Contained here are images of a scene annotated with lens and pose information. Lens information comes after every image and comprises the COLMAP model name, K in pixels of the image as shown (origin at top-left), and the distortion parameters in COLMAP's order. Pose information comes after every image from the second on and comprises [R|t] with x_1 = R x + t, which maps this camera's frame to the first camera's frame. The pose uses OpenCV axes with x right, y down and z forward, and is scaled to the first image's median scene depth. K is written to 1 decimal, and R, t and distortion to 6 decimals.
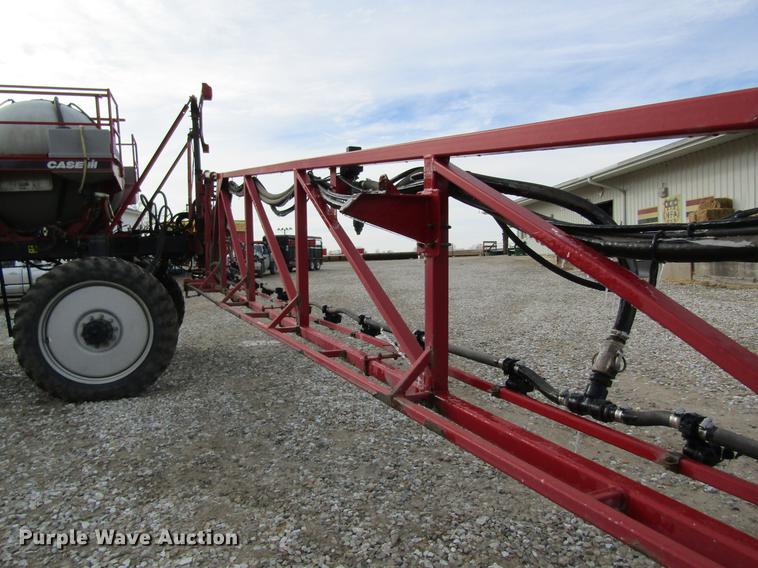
lens RADIAL K [[529.5, 0, 379.0], [0, 529.5, 284.0], [0, 0, 1]] dist [-0.007355, -0.005267]
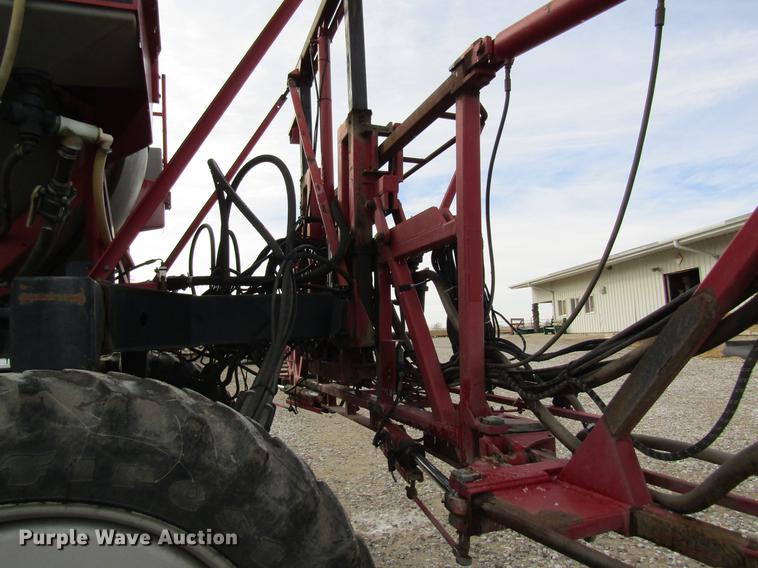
lens RADIAL K [[534.9, 0, 383.0], [0, 534.9, 281.4], [0, 0, 1]] dist [-0.007849, -0.003422]
pose [[0.999400, -0.005841, 0.034135, -0.351055], [0.010995, 0.988192, -0.152827, -0.044843], [-0.032840, 0.153111, 0.987663, 0.677231]]
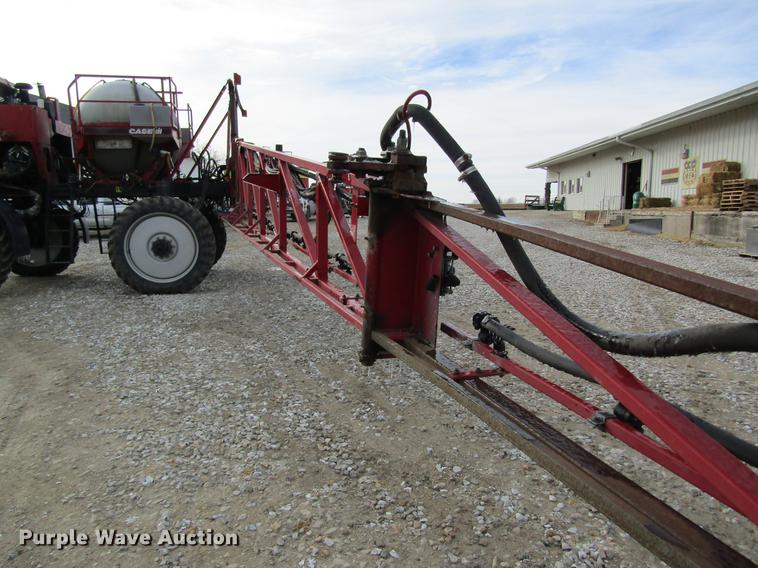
lens RADIAL K [[529.5, 0, 379.0], [0, 529.5, 284.0], [0, 0, 1]] dist [-0.007355, -0.005267]
pose [[0.993792, 0.051090, -0.098829, 0.184464], [-0.041628, 0.994554, 0.095548, 0.021110], [0.103172, -0.090841, 0.990507, -0.341660]]
